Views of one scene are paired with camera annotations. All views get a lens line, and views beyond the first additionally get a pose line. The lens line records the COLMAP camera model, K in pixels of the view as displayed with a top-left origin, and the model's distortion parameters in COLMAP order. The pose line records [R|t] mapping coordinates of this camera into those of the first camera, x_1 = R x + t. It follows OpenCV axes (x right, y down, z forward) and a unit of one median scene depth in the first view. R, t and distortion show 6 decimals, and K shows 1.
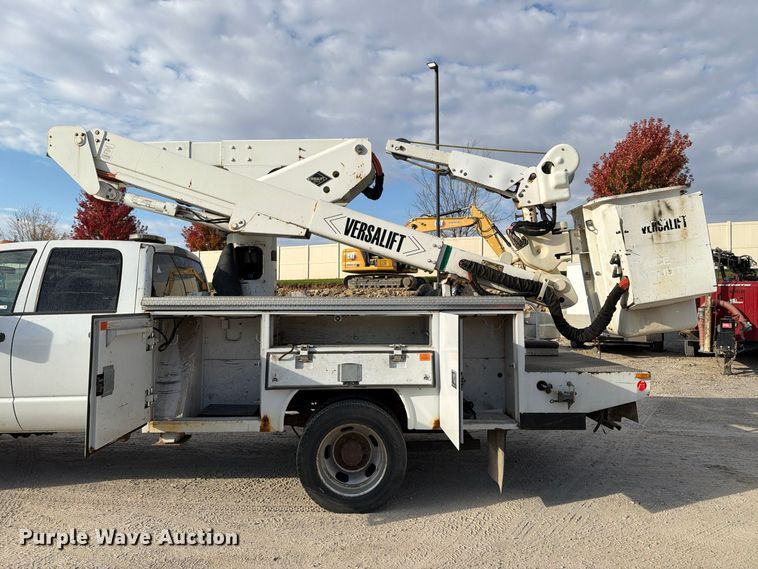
lens RADIAL K [[529.4, 0, 378.8], [0, 529.4, 286.7], [0, 0, 1]] dist [0.051529, -0.056775]
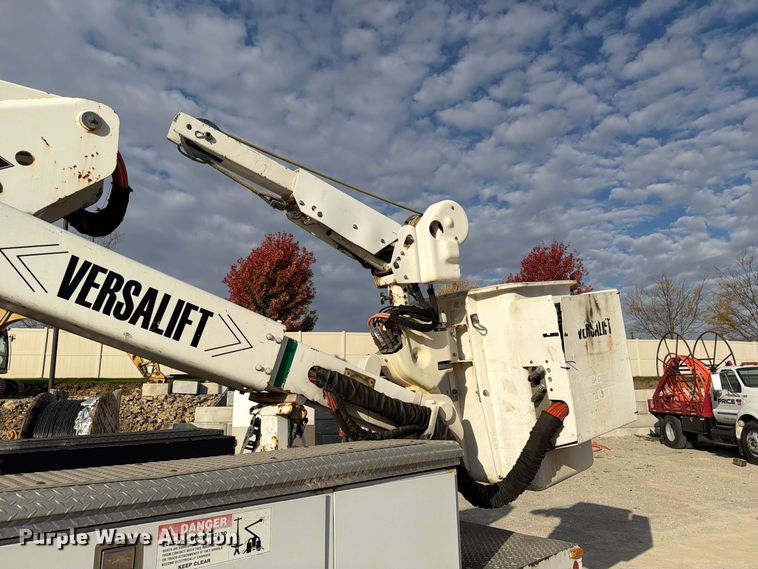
lens RADIAL K [[529.4, 0, 378.1], [0, 529.4, 287.8], [0, 0, 1]] dist [0.051529, -0.056775]
pose [[0.760325, 0.119240, 0.638505, -0.139879], [0.000786, 0.982836, -0.184479, -0.031049], [-0.649543, 0.140766, 0.747181, 0.551338]]
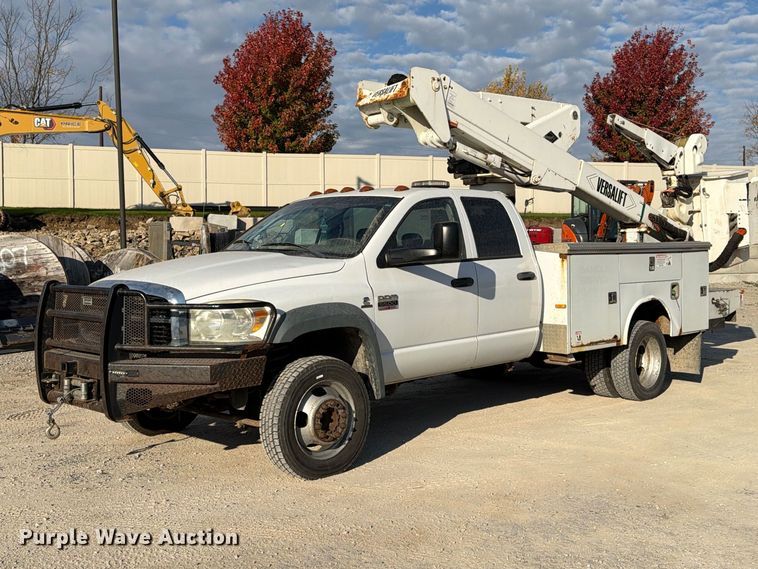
lens RADIAL K [[856.4, 0, 361.3], [0, 856.4, 288.6], [0, 0, 1]] dist [0.062125, 0.000000]
pose [[0.736594, -0.040130, 0.675144, -1.818995], [-0.011020, 0.997393, 0.071308, -0.009916], [-0.676245, -0.059965, 0.734232, -0.098072]]
